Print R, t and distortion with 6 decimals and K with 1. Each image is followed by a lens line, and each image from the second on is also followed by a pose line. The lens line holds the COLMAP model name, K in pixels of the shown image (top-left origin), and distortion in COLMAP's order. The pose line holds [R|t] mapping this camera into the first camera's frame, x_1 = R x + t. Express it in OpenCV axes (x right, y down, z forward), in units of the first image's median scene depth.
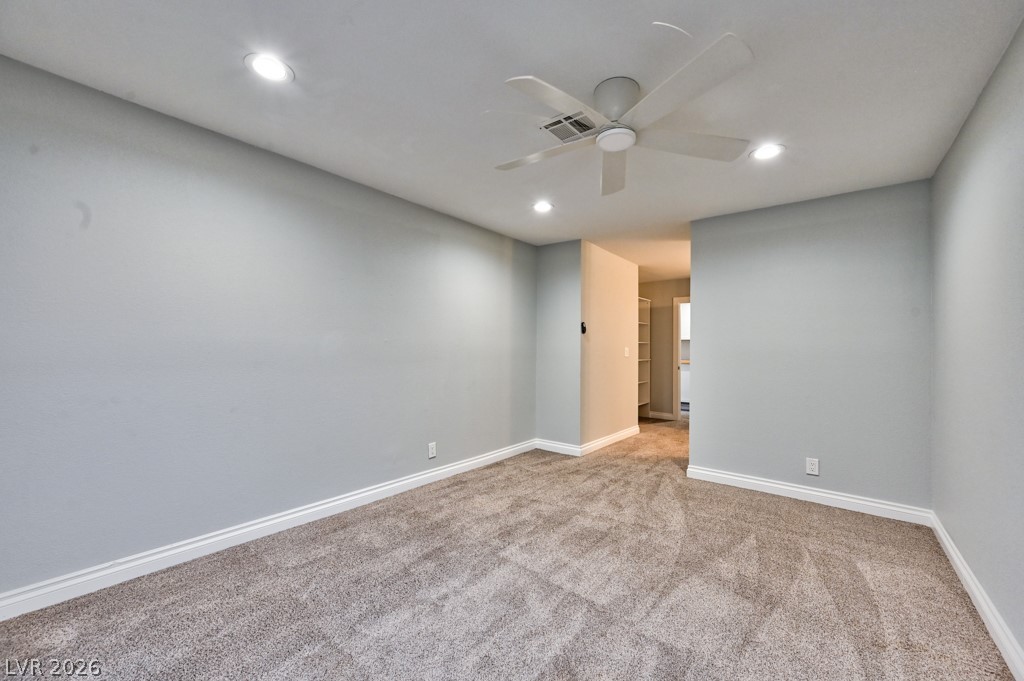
lens RADIAL K [[402.7, 0, 516.1], [0, 402.7, 338.8], [0, 0, 1]] dist [0.000732, 0.000020]
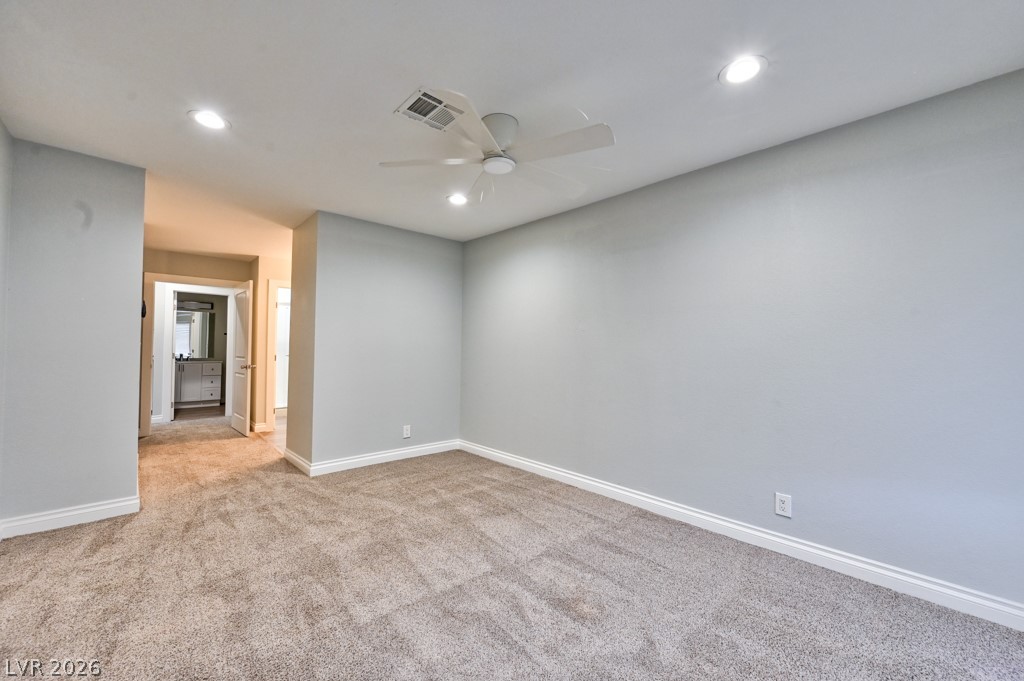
lens RADIAL K [[402.7, 0, 516.1], [0, 402.7, 338.8], [0, 0, 1]] dist [0.000732, 0.000020]
pose [[0.151653, 0.011488, 0.988367, -0.536285], [-0.034469, 0.999386, -0.006327, 0.005549], [-0.987833, -0.033108, 0.151955, 0.455155]]
